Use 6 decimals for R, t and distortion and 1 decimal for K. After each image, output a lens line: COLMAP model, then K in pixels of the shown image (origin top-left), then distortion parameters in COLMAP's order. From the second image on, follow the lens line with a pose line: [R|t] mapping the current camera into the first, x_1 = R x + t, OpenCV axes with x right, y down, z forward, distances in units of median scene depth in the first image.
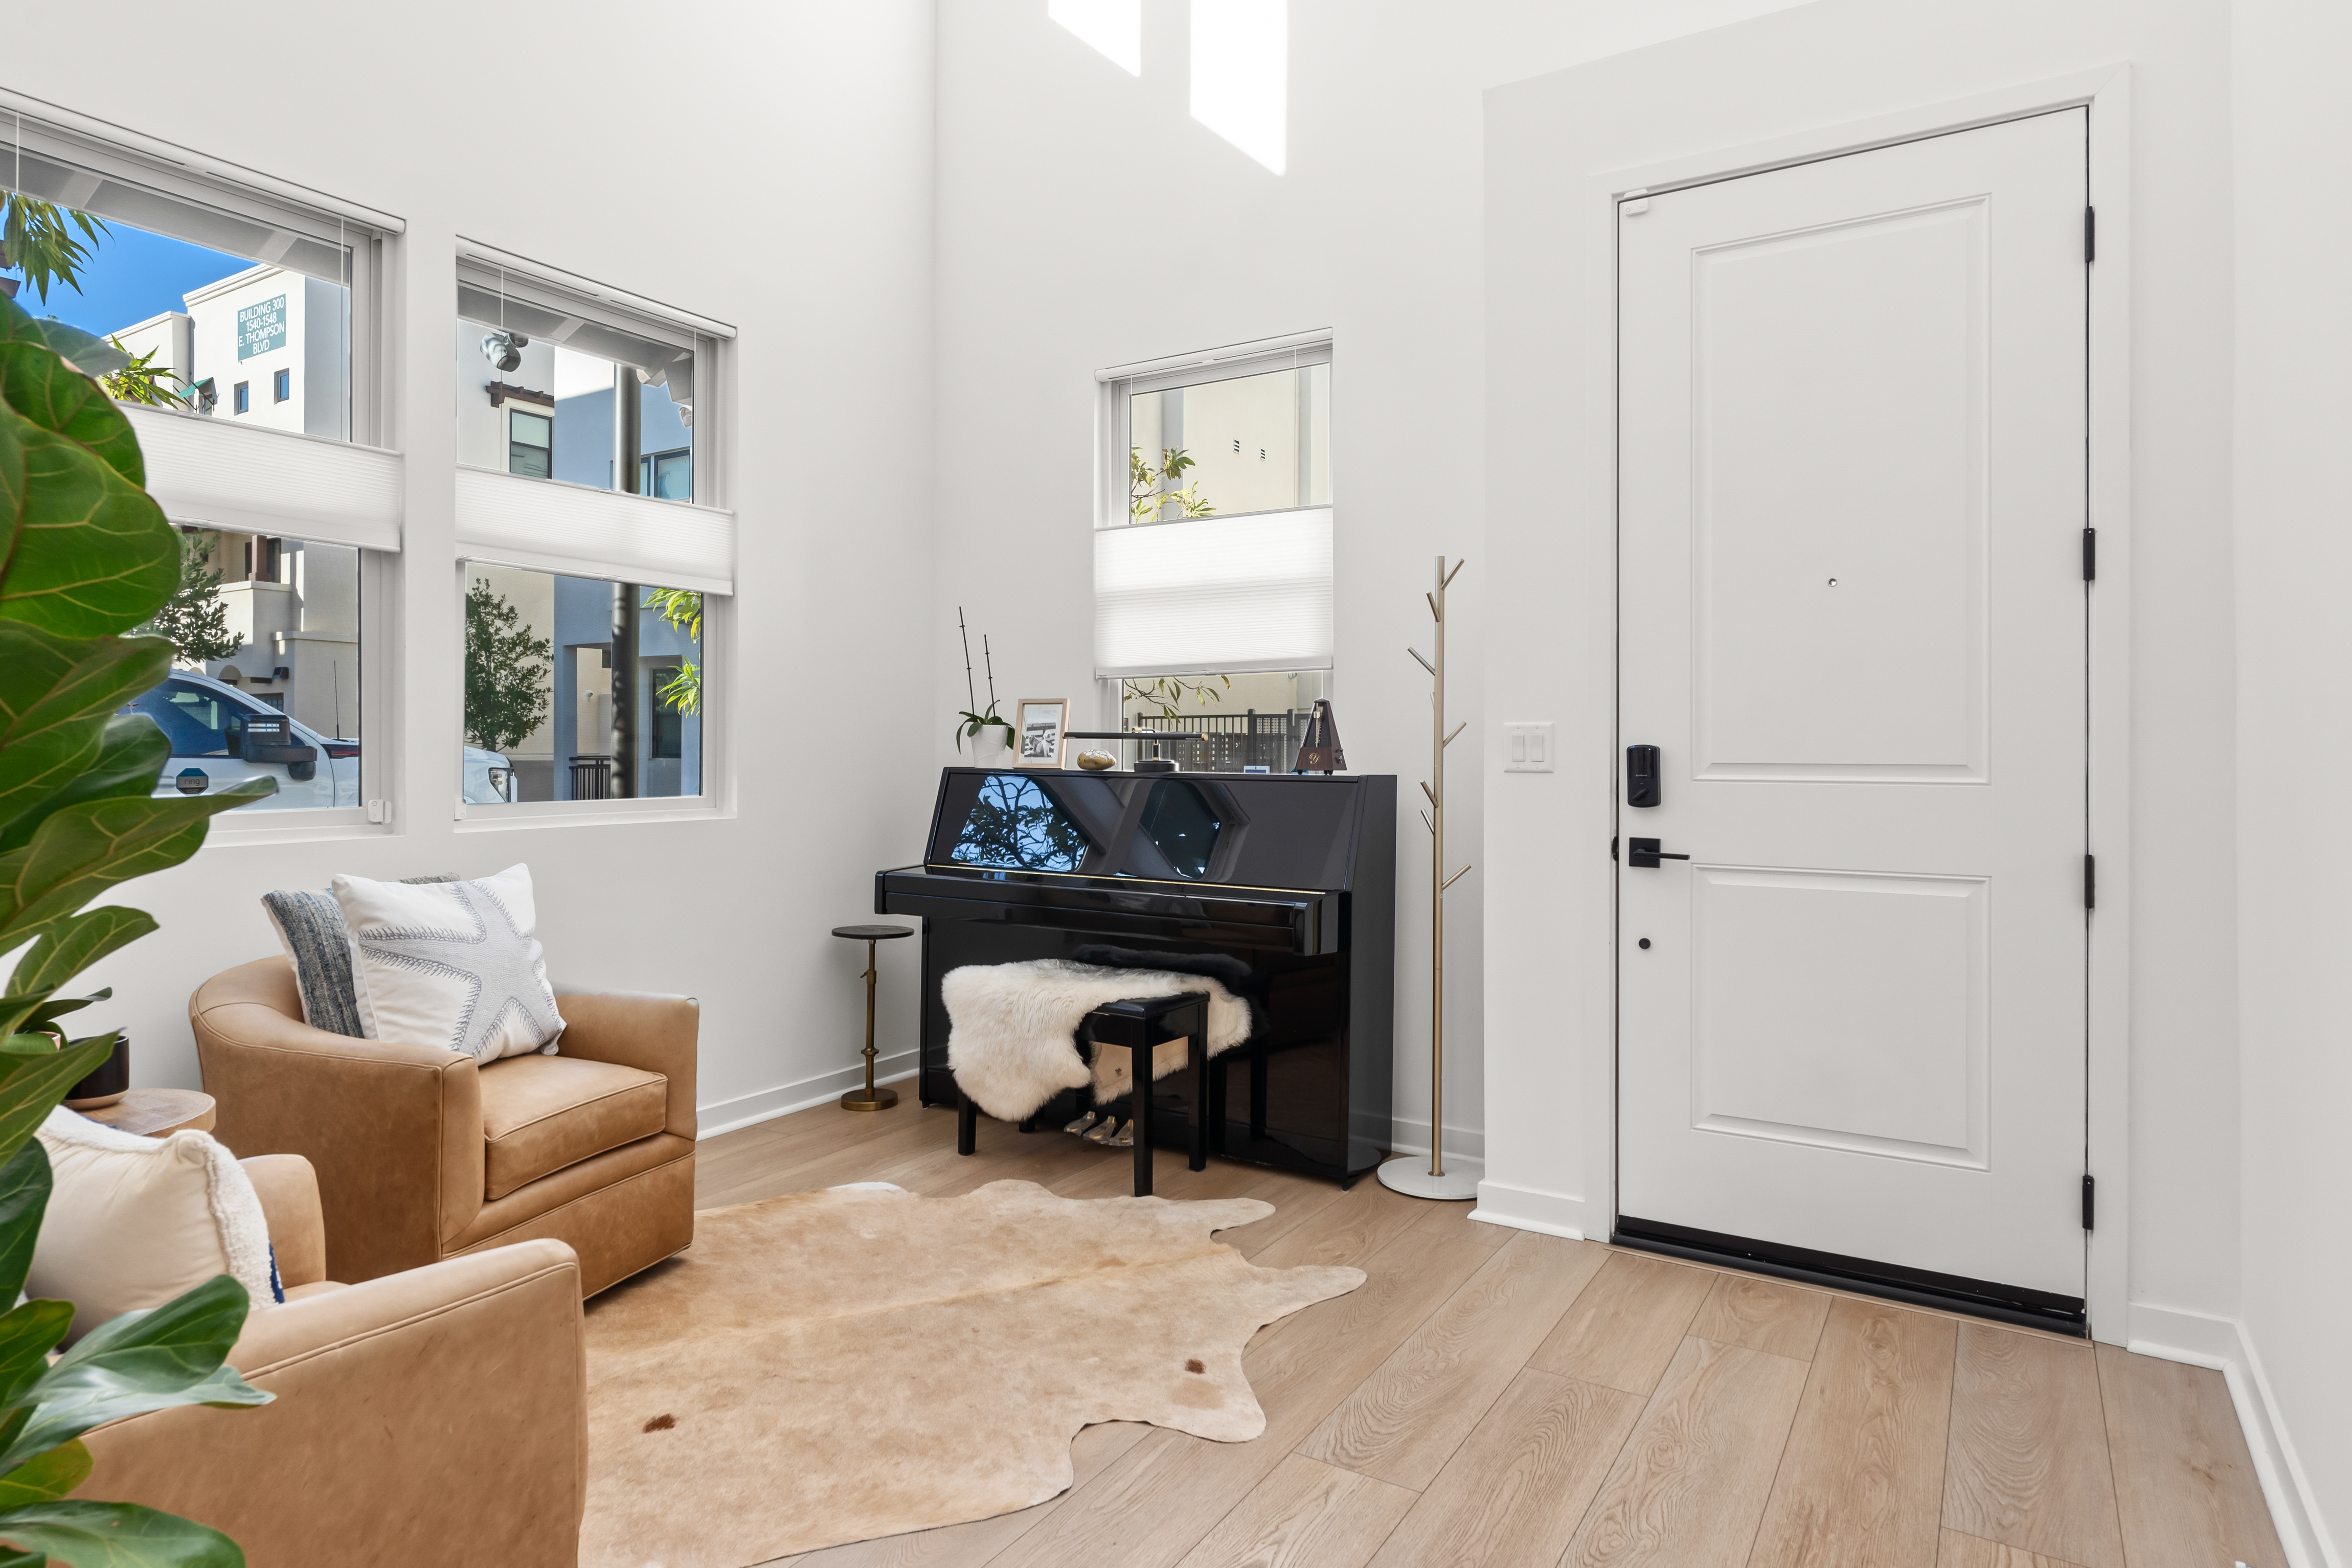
lens RADIAL K [[1325.3, 0, 1173.9], [0, 1325.3, 743.8], [0, 0, 1]] dist [-0.001222, -0.000253]
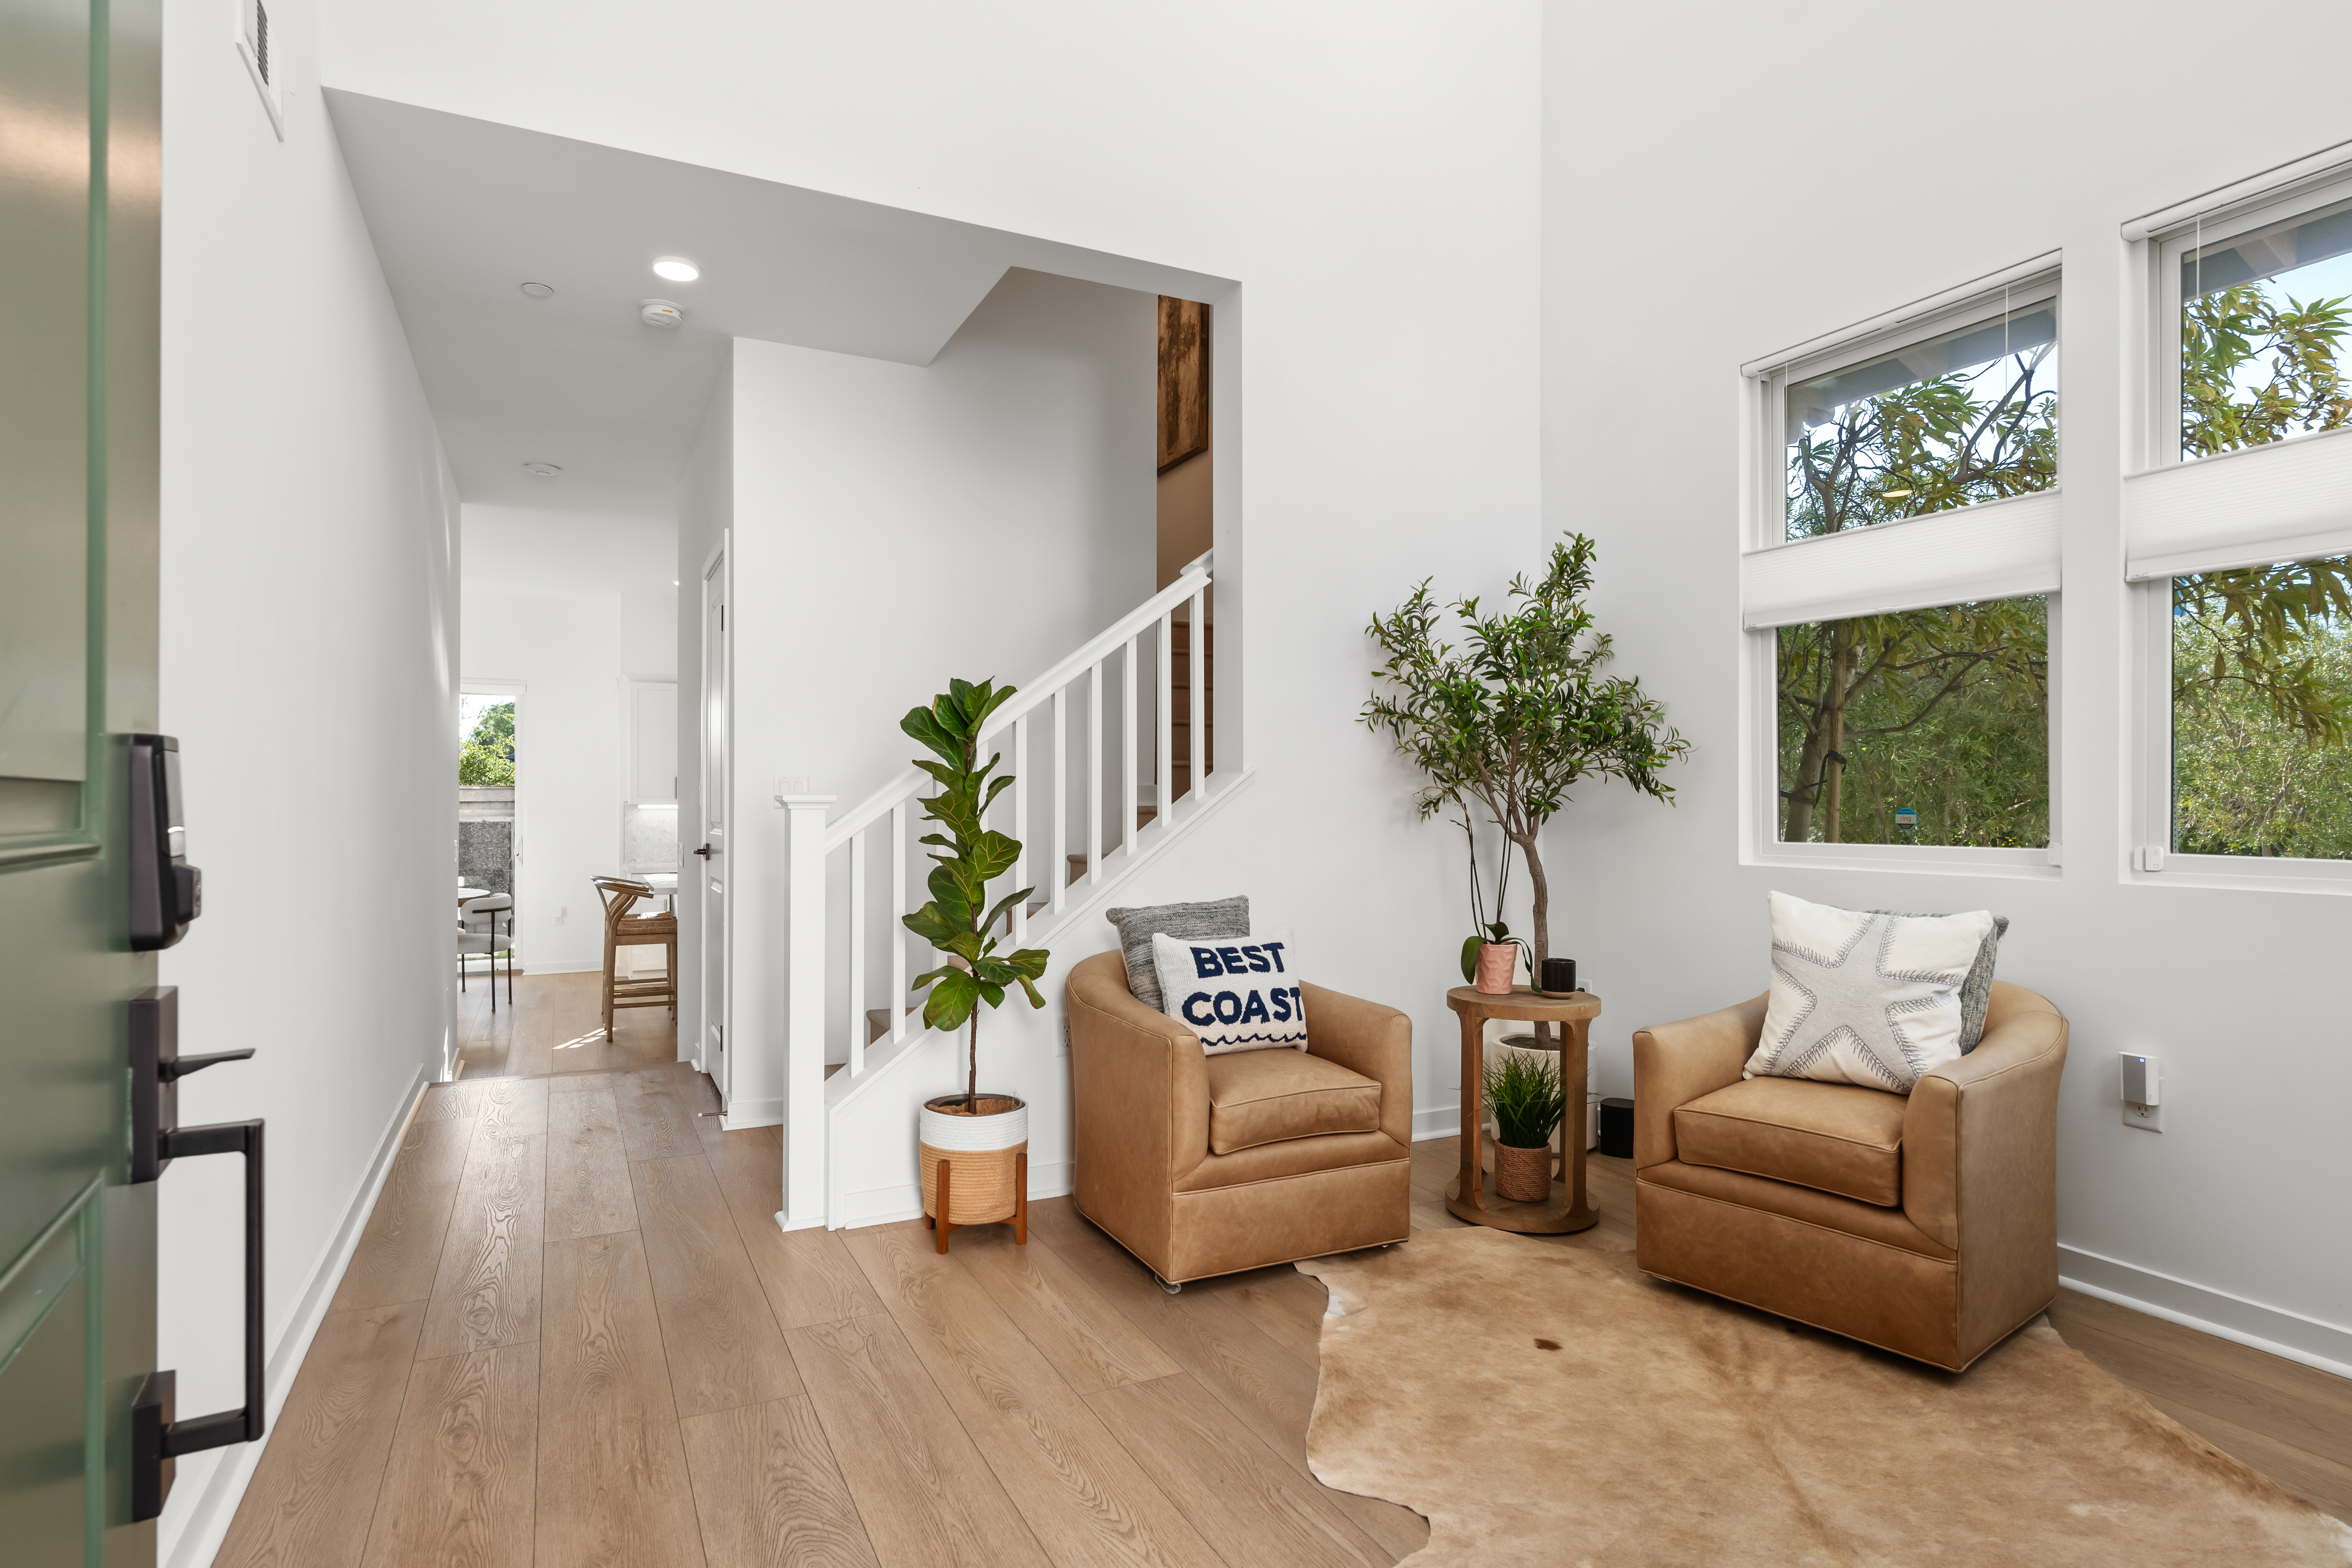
lens RADIAL K [[1263.2, 0, 1176.0], [0, 1263.2, 784.0], [0, 0, 1]] dist [-0.000266, -0.000126]
pose [[-0.520185, -0.009634, -0.853999, 0.658429], [0.001313, 0.999926, -0.012080, 0.011511], [0.854052, -0.007405, -0.520134, 1.108454]]
